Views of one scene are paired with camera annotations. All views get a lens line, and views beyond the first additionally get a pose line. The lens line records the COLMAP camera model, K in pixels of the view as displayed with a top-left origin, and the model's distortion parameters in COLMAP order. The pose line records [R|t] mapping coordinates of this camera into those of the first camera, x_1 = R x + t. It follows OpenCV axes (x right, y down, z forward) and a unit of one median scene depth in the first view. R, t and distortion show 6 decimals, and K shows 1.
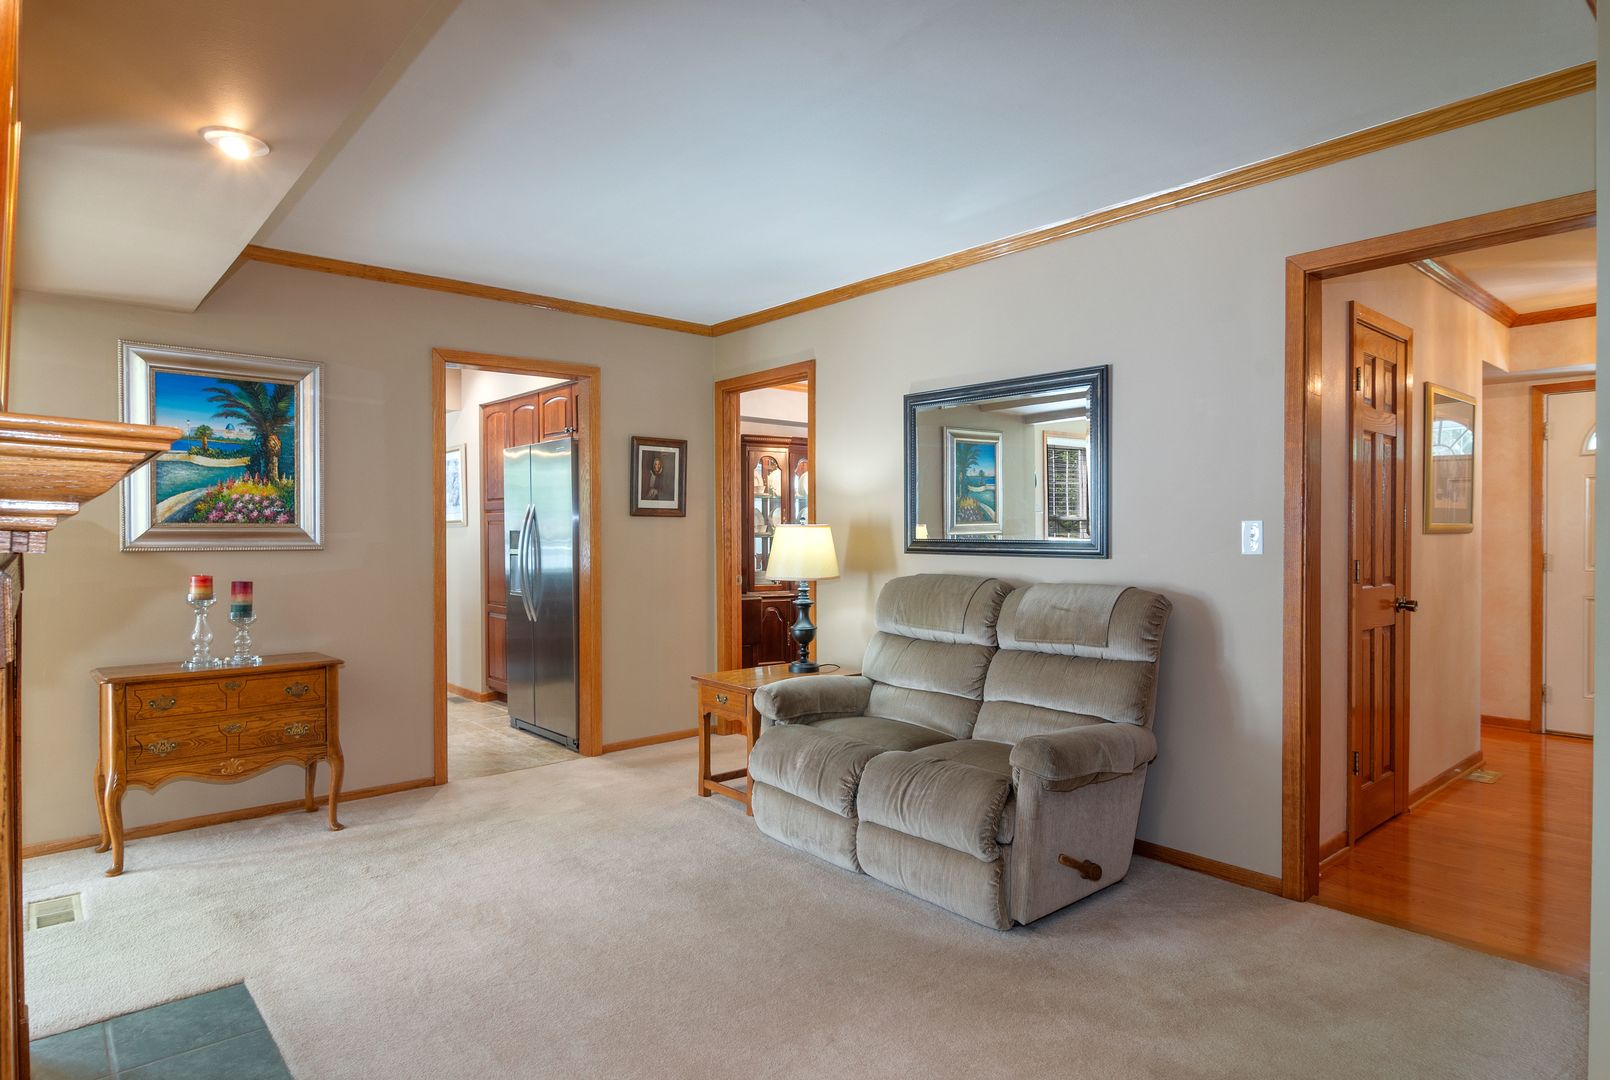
lens RADIAL K [[901.0, 0, 787.8], [0, 901.0, 544.6], [0, 0, 1]] dist [-0.000152, -0.001589]
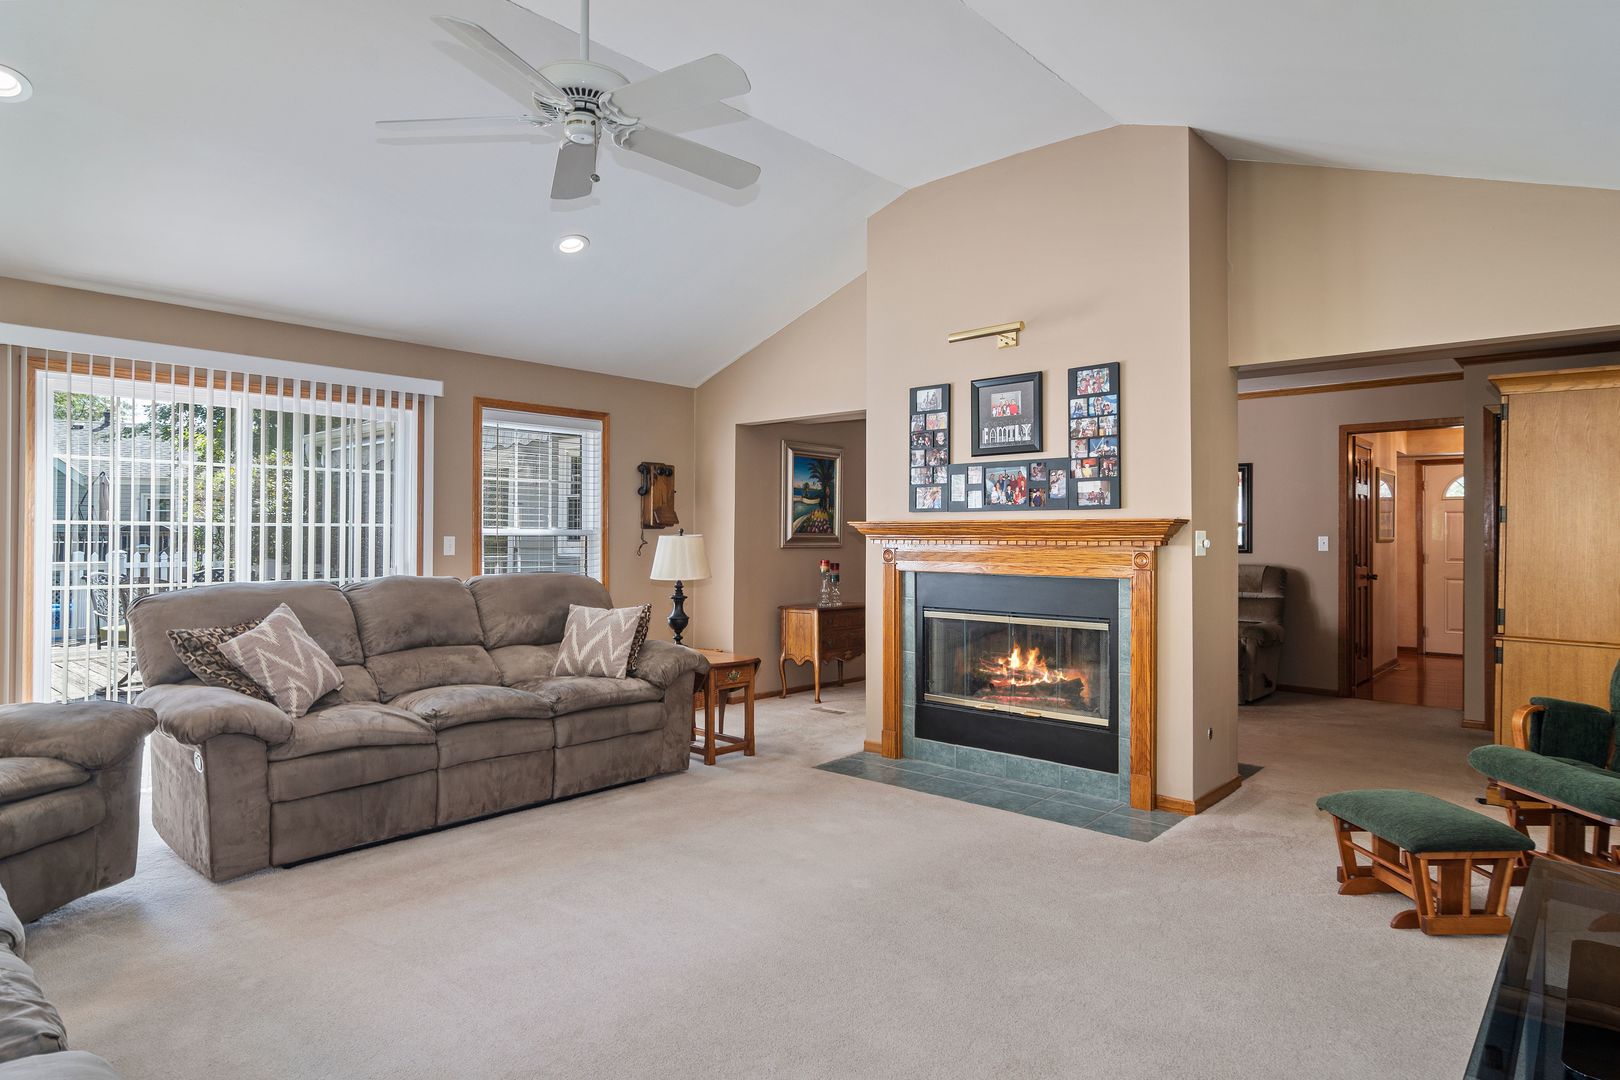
lens RADIAL K [[954.0, 0, 784.5], [0, 954.0, 531.8], [0, 0, 1]] dist [0.000625, -0.000440]
pose [[0.990331, 0.007087, 0.138541, -0.963922], [-0.004352, 0.999790, -0.020039, 0.013976], [-0.138654, 0.019243, 0.990154, -0.994836]]
